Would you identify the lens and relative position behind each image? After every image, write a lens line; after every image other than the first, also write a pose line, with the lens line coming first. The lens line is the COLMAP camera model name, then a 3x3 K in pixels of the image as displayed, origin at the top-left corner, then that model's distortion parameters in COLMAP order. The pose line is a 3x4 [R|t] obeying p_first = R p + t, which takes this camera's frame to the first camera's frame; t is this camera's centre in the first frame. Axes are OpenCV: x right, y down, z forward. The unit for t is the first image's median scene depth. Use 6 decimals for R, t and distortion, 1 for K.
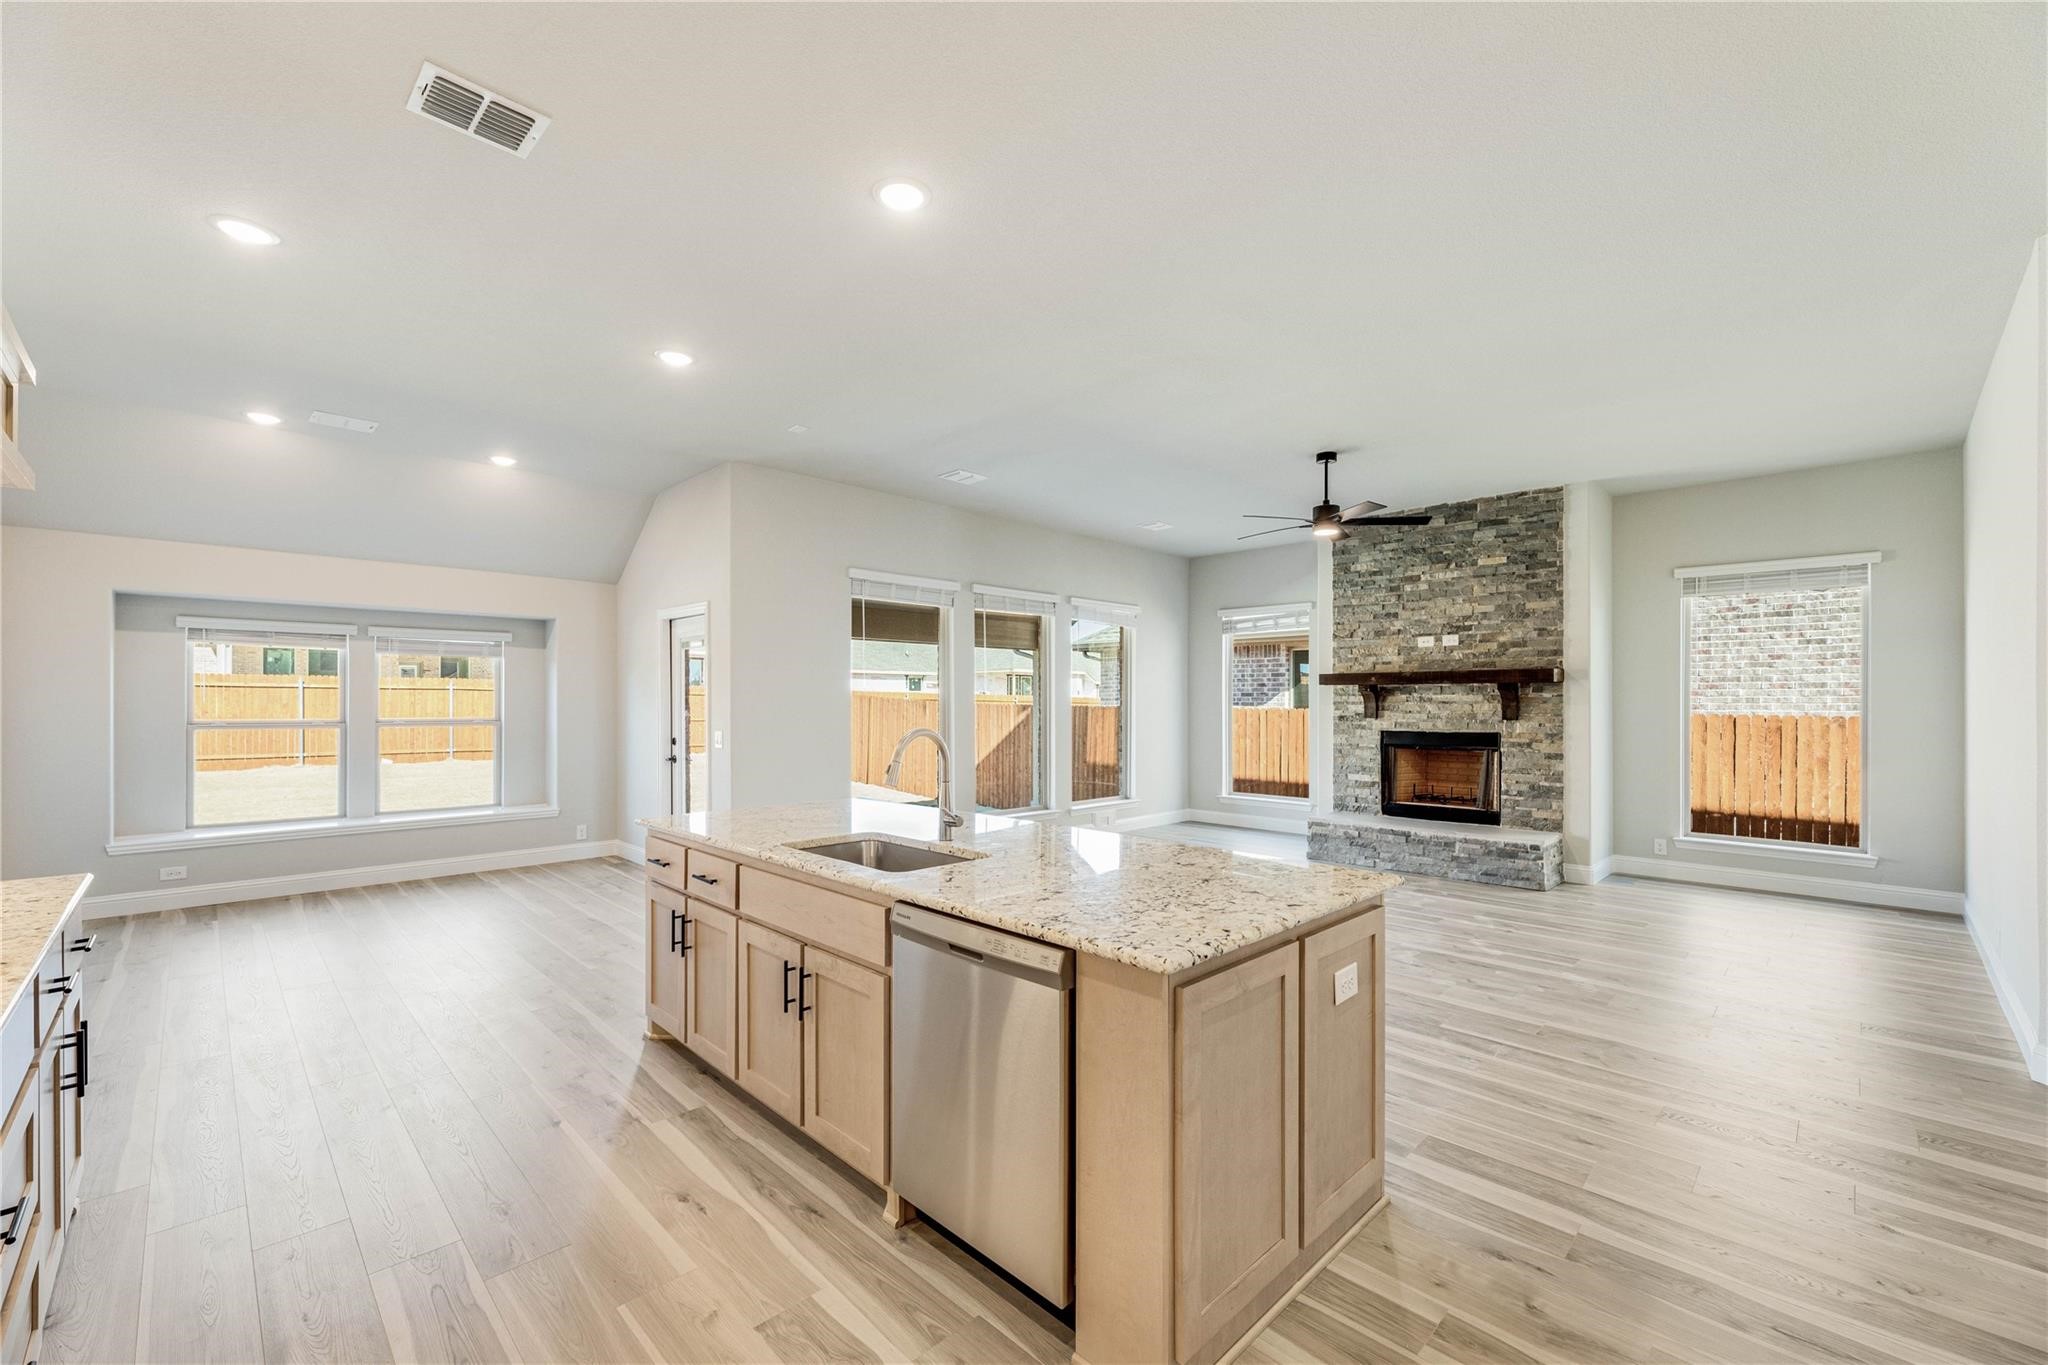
lens RADIAL K [[832.6, 0, 1021.6], [0, 832.6, 694.3], [0, 0, 1]] dist [-0.000852, 0.000020]
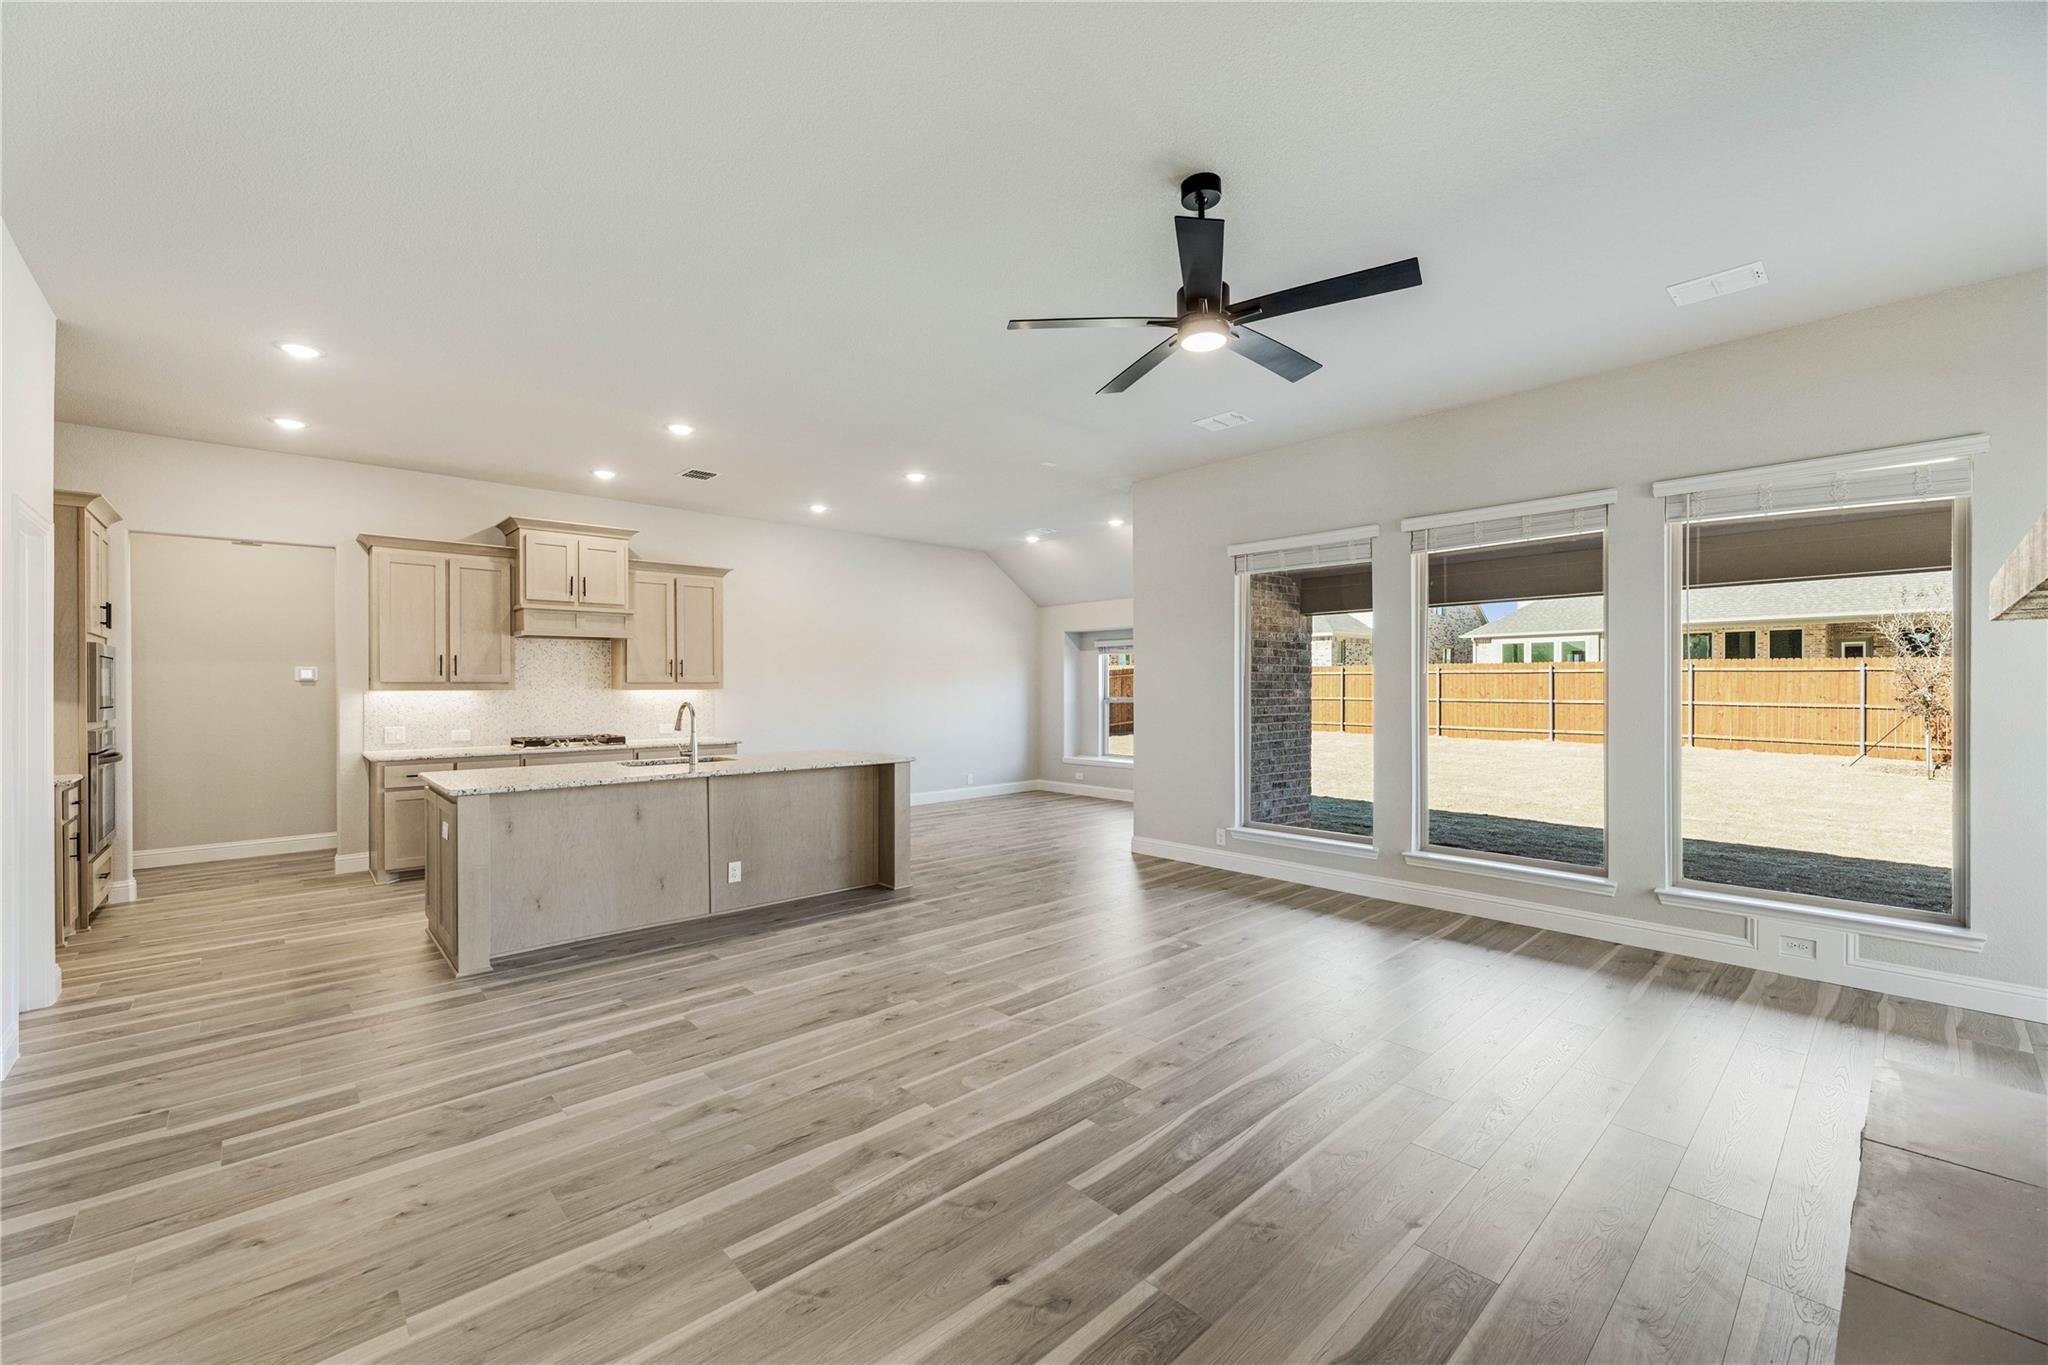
lens RADIAL K [[818.4, 0, 1018.7], [0, 818.4, 688.9], [0, 0, 1]] dist [0.000511, 0.000019]
pose [[-0.032008, 0.001750, -0.999486, 0.729833], [0.012523, 0.999921, 0.001349, 0.007680], [0.999409, -0.012473, -0.032027, 0.773862]]
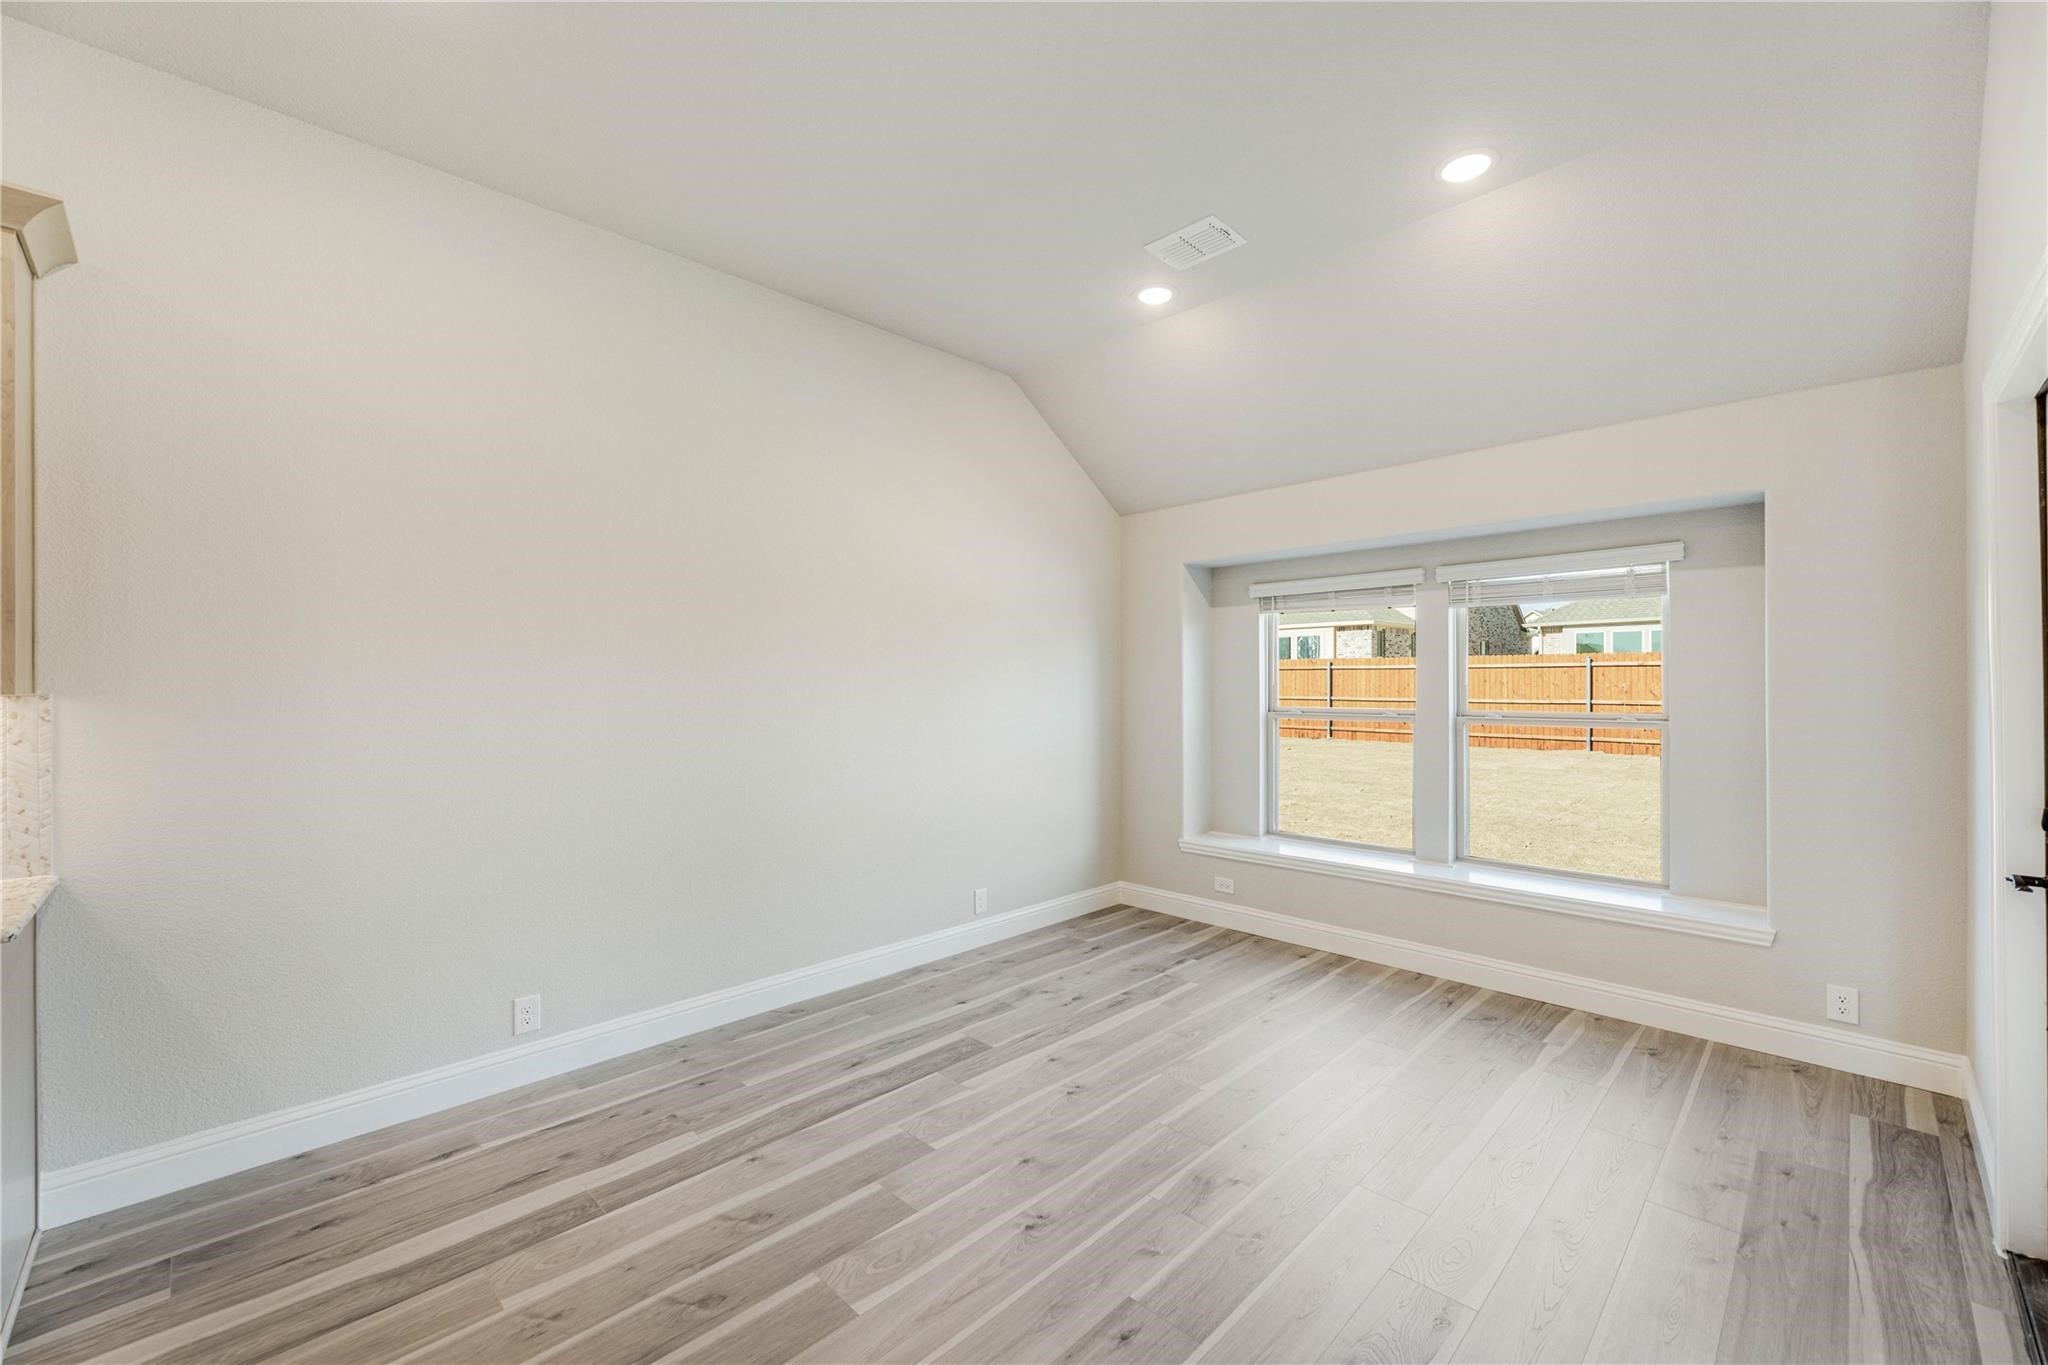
lens RADIAL K [[832.6, 0, 1021.6], [0, 832.6, 694.3], [0, 0, 1]] dist [-0.000852, 0.000020]
pose [[0.009109, 0.010283, -0.999906, -0.139178], [0.013859, 0.999850, 0.010409, 0.005709], [0.999862, -0.013952, 0.008965, 0.659499]]
